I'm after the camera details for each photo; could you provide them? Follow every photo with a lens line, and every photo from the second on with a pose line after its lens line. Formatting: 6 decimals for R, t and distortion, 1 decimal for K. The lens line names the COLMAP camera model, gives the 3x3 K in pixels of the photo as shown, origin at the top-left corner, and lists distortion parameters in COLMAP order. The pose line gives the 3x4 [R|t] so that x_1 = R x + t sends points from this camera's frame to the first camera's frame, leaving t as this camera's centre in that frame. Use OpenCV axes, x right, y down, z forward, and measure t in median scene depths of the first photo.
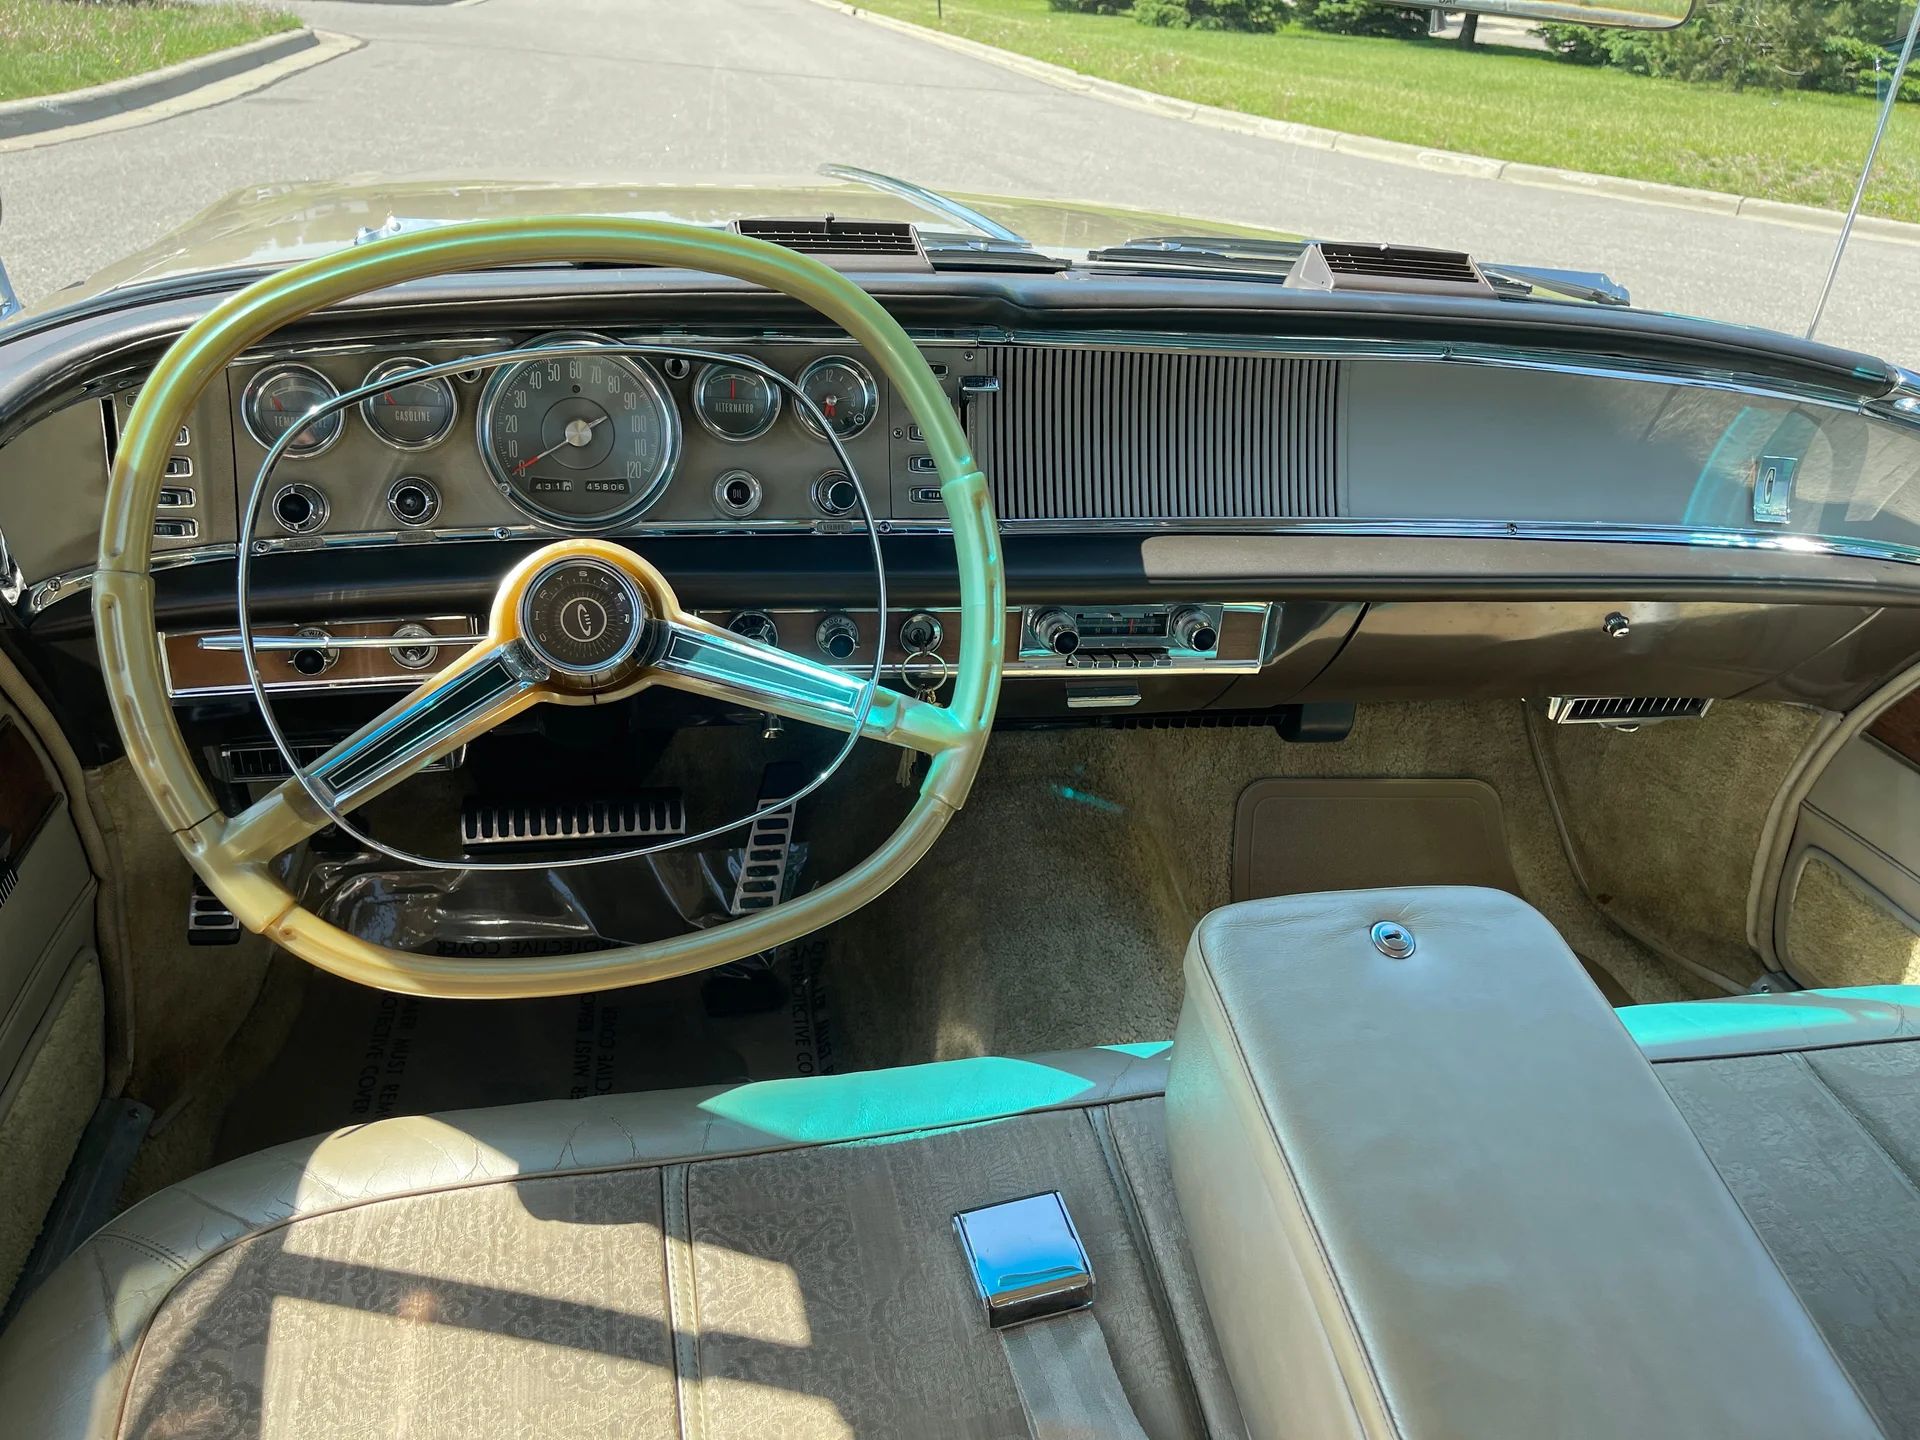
lens RADIAL K [[1460.5, 0, 1006.2], [0, 1460.5, 722.8], [0, 0, 1]] dist [0.082907, -0.140066]
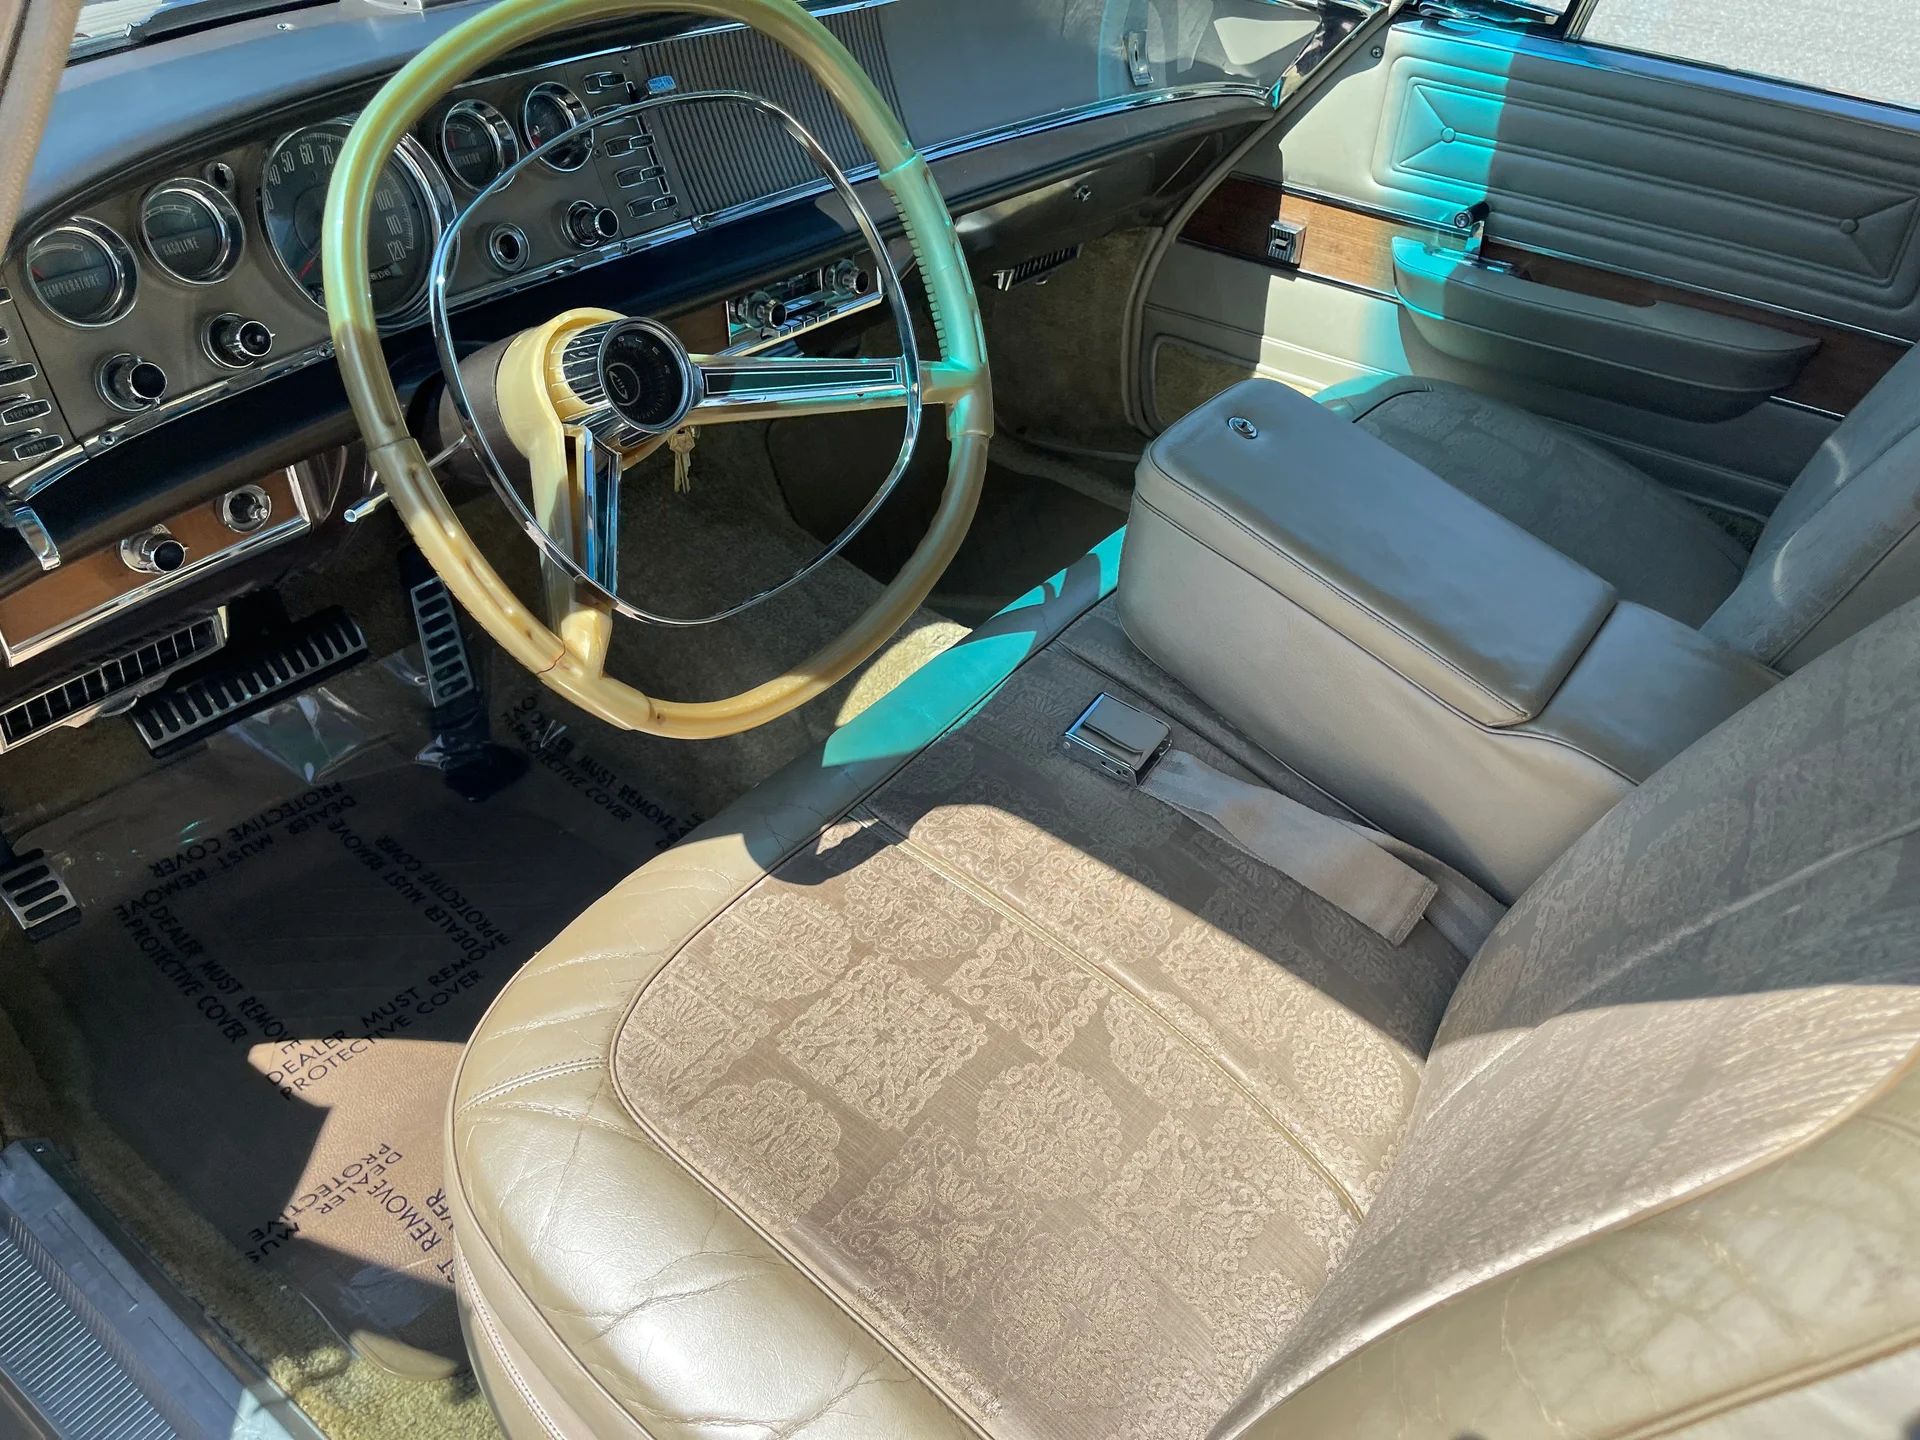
lens RADIAL K [[1460.5, 0, 1006.2], [0, 1460.5, 722.8], [0, 0, 1]] dist [0.082907, -0.140066]
pose [[0.741131, -0.418299, 0.525120, -0.432294], [0.288649, 0.904725, 0.313297, -0.059601], [-0.606140, -0.080619, 0.791261, -0.009025]]
